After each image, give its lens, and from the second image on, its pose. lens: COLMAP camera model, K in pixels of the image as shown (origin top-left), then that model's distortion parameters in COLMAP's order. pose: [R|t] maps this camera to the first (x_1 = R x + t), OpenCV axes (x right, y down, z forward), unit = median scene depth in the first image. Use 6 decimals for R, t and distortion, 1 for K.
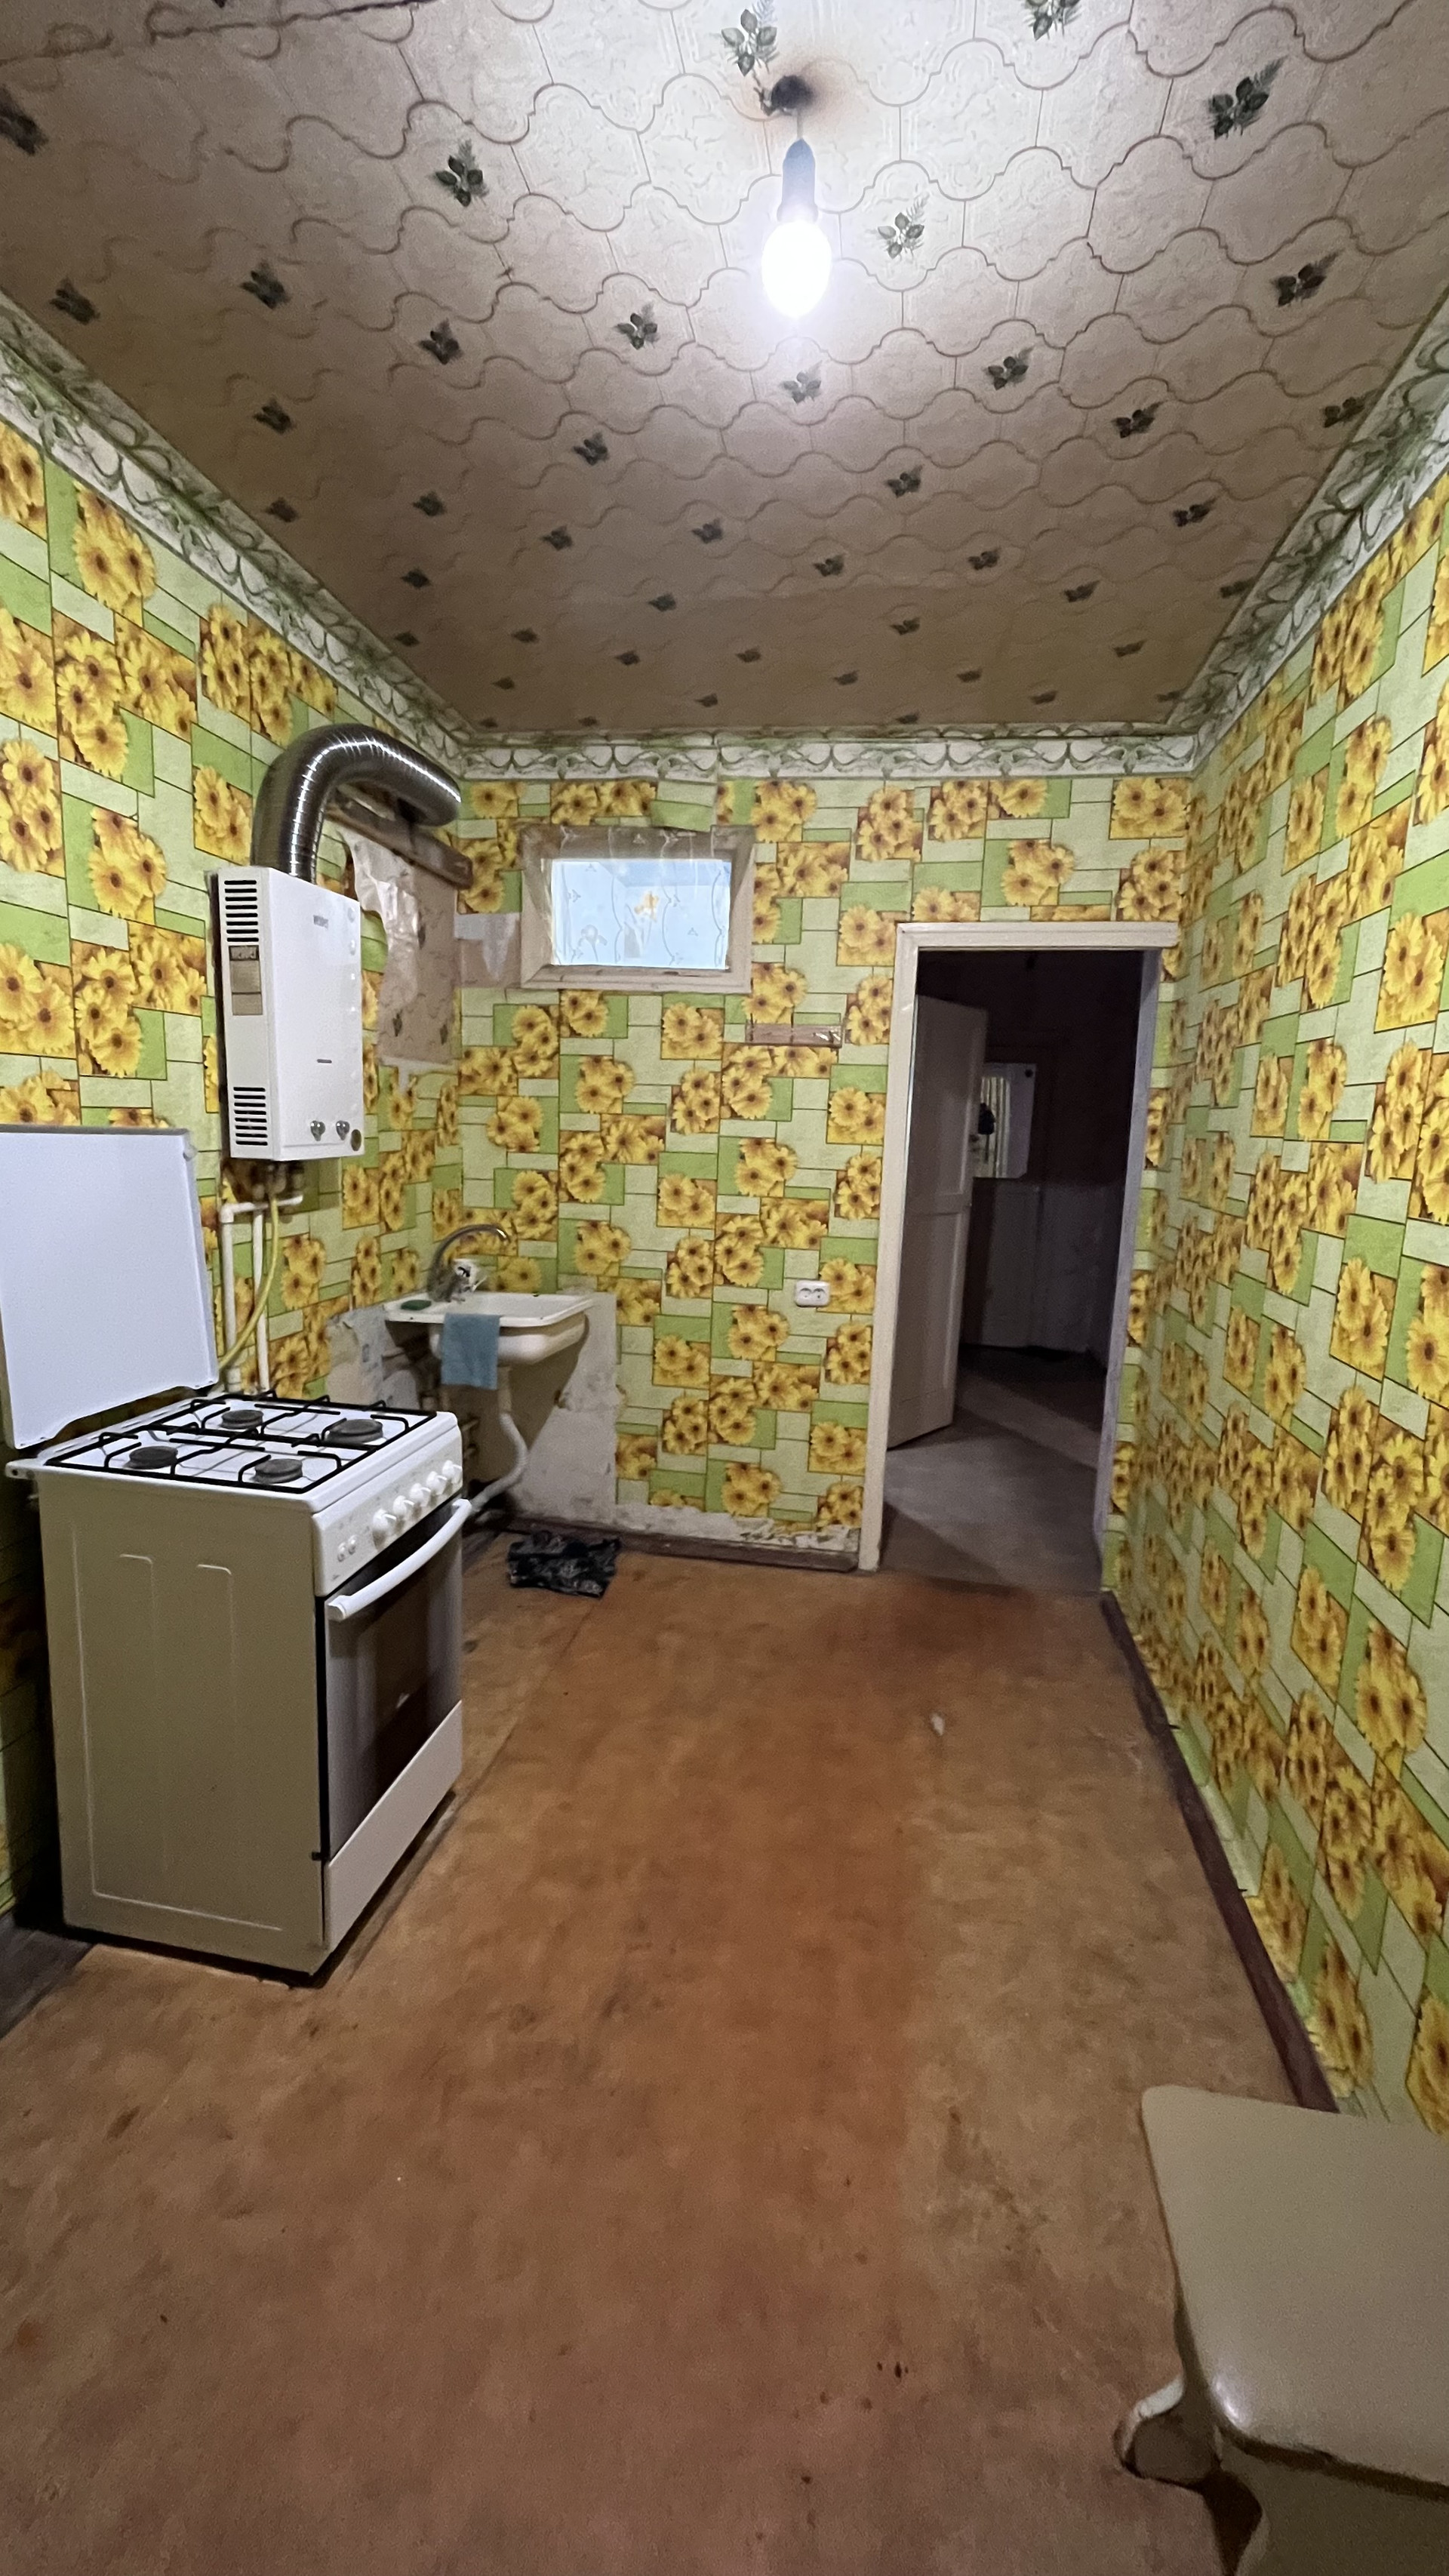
lens RADIAL K [[1032.4, 0, 719.6], [0, 1032.4, 1285.1], [0, 0, 1]] dist [0.001170, 0.000100]
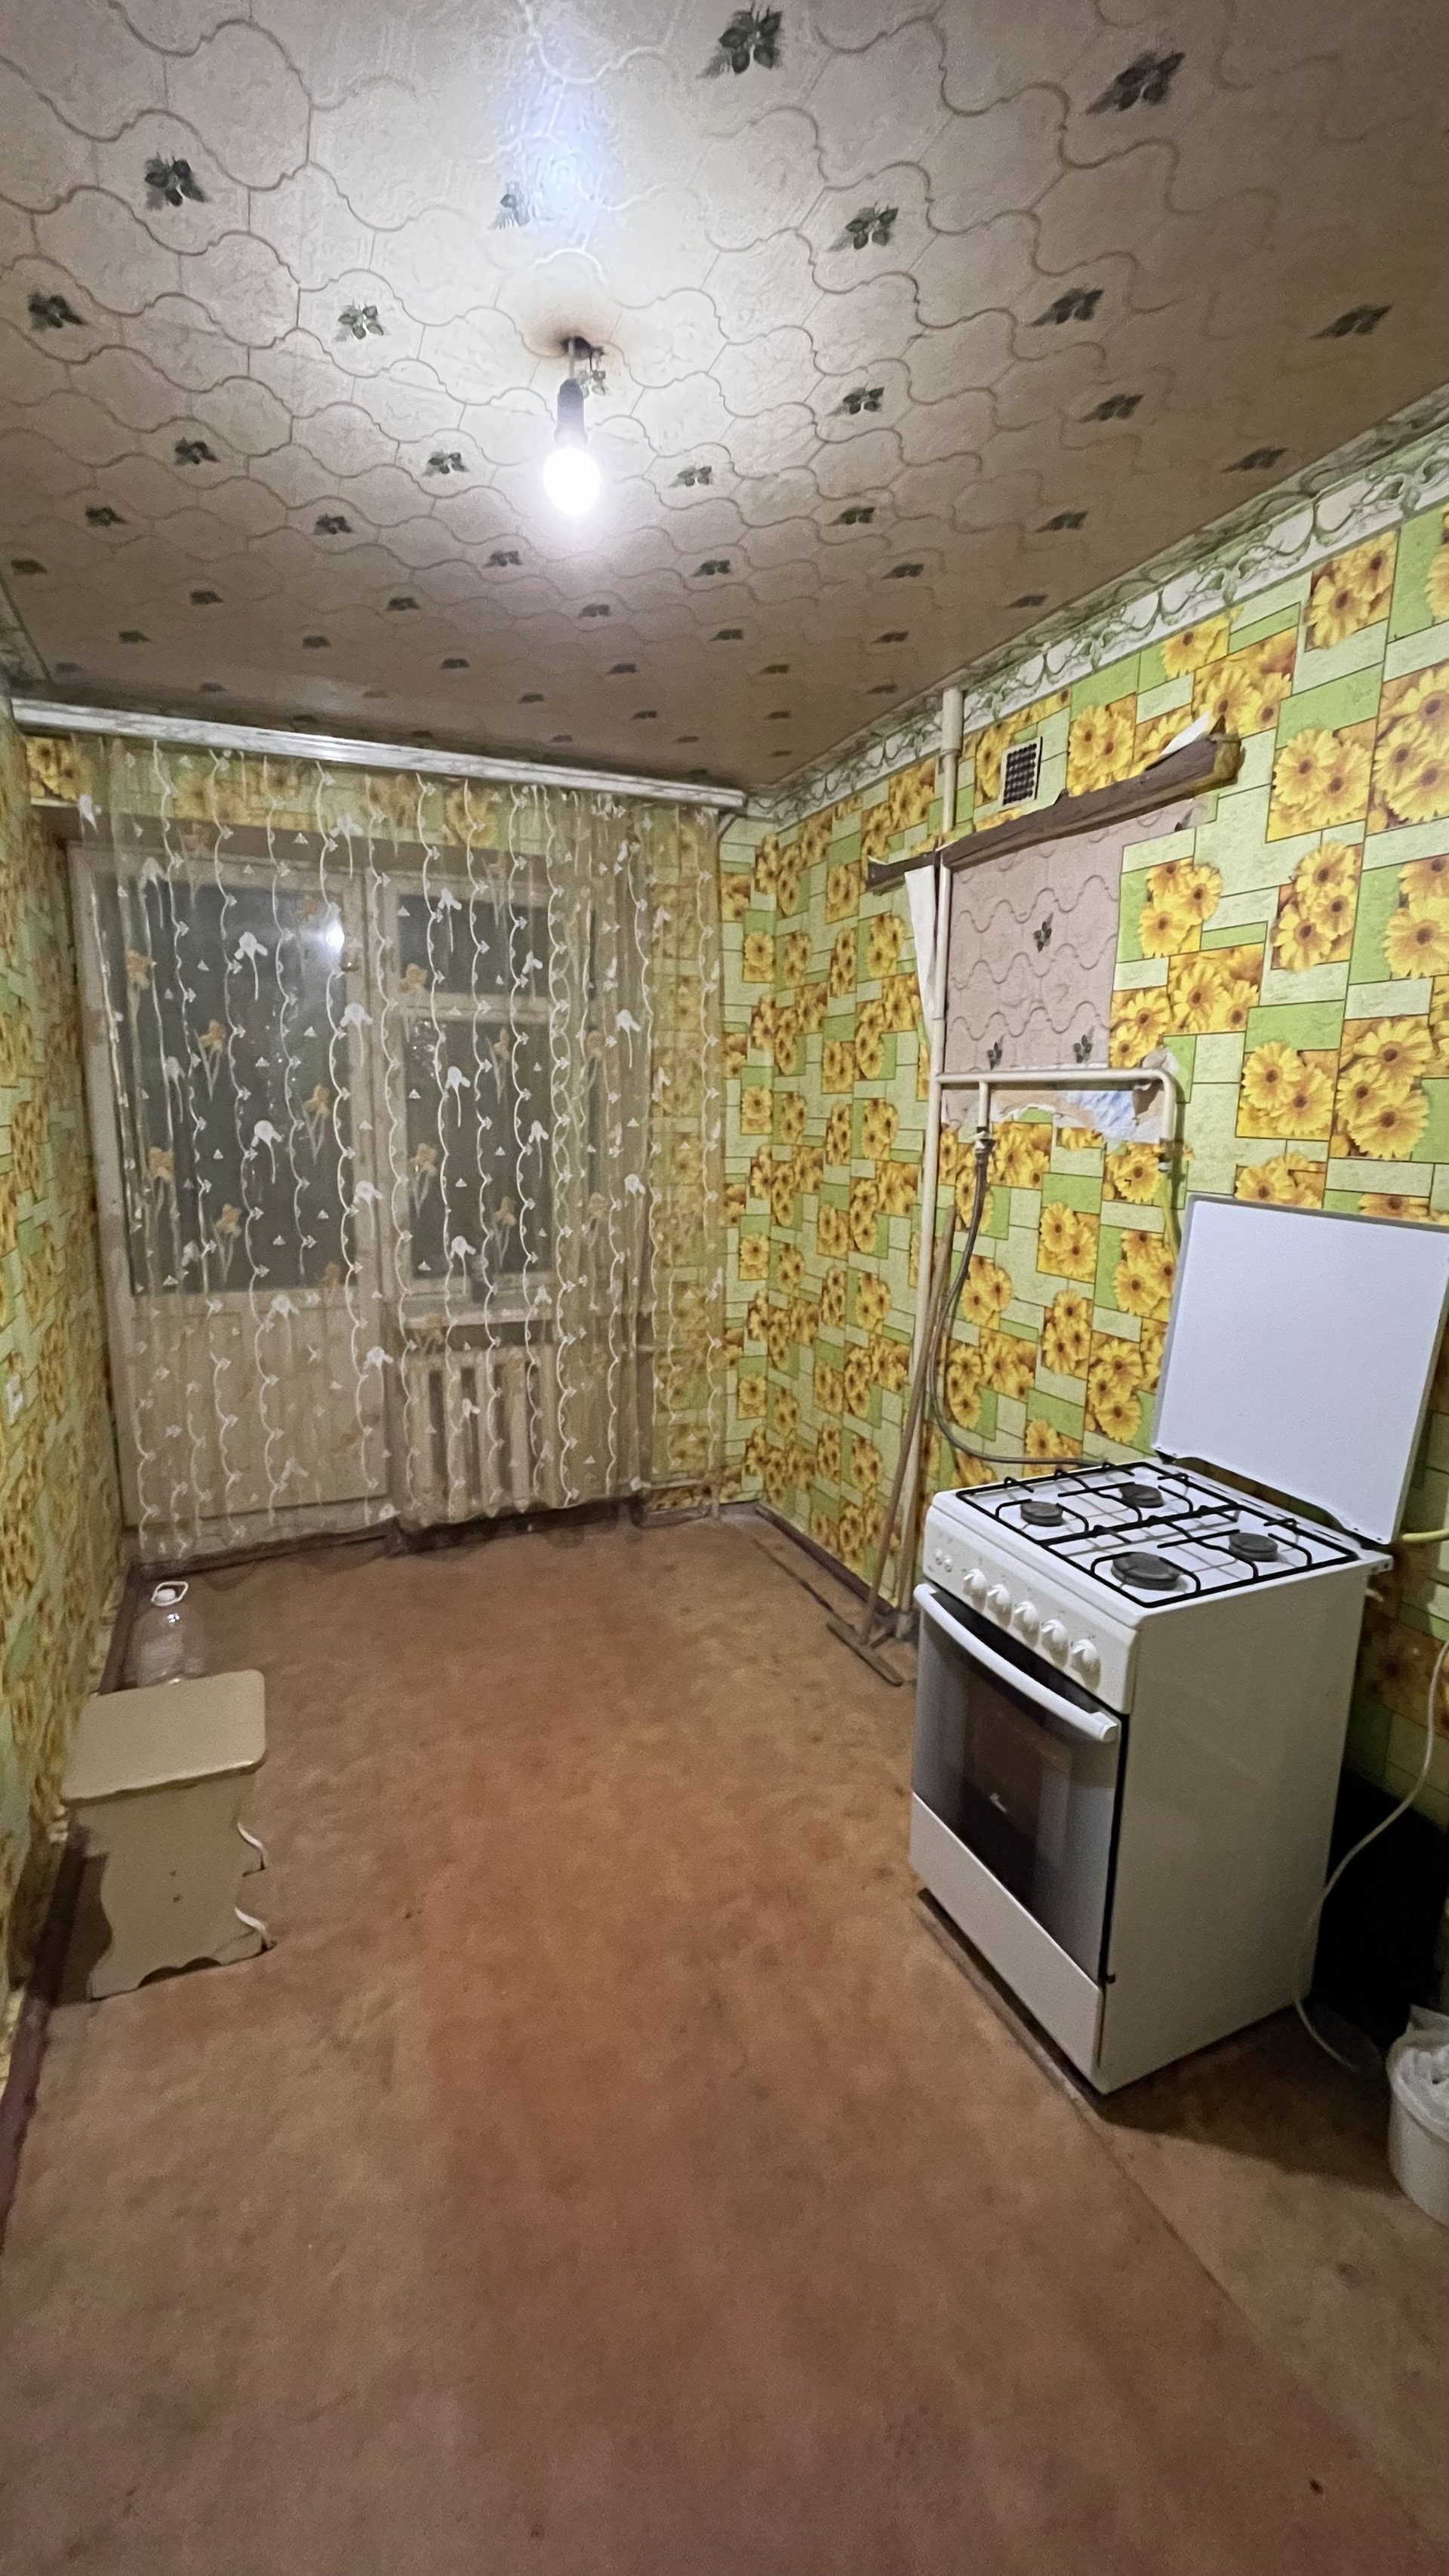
lens RADIAL K [[1032.4, 0, 710.7], [0, 1032.4, 1290.5], [0, 0, 1]] dist [0.001170, 0.000100]
pose [[-0.827789, 0.054521, -0.558384, 0.438792], [-0.130831, 0.949069, 0.286621, -0.297156], [0.545572, 0.310316, -0.778496, 1.533998]]
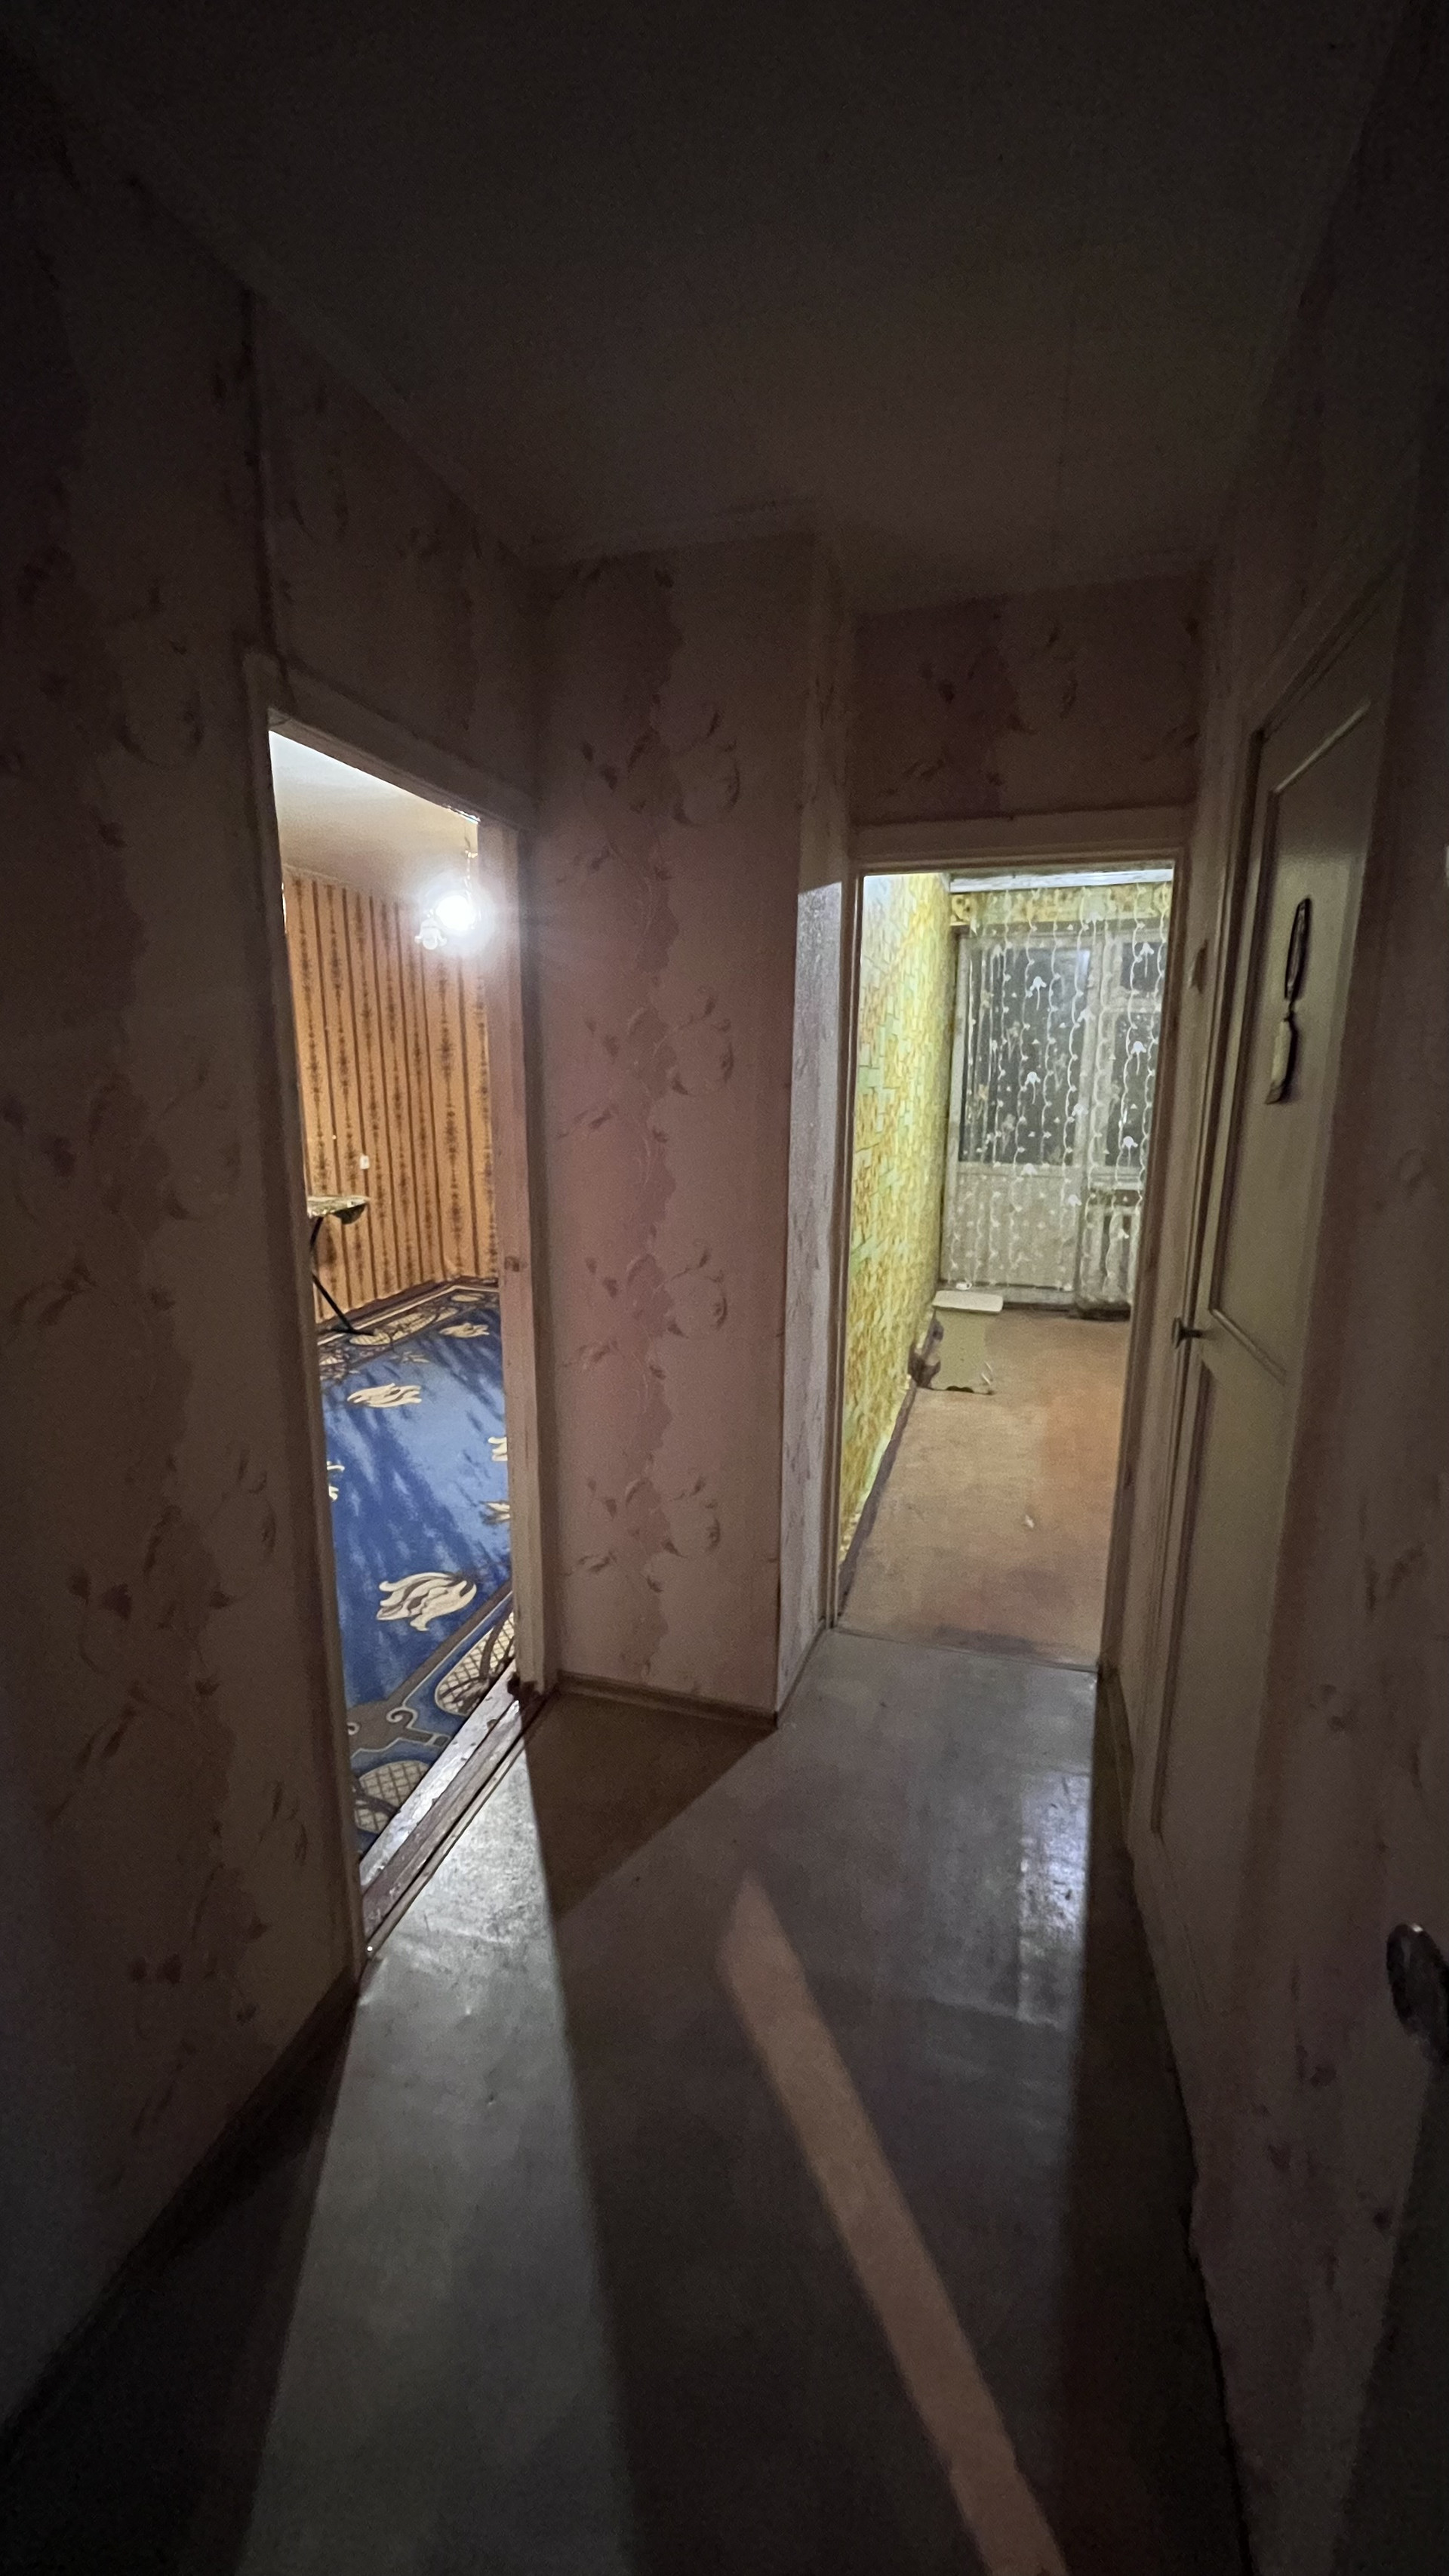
lens RADIAL K [[1032.4, 0, 724.2], [0, 1032.4, 1298.3], [0, 0, 1]] dist [0.001170, 0.000100]
pose [[-0.994470, -0.062192, 0.084629, 0.748459], [-0.025974, 0.926423, 0.375588, -0.528480], [-0.101761, 0.371313, -0.922915, 3.181766]]
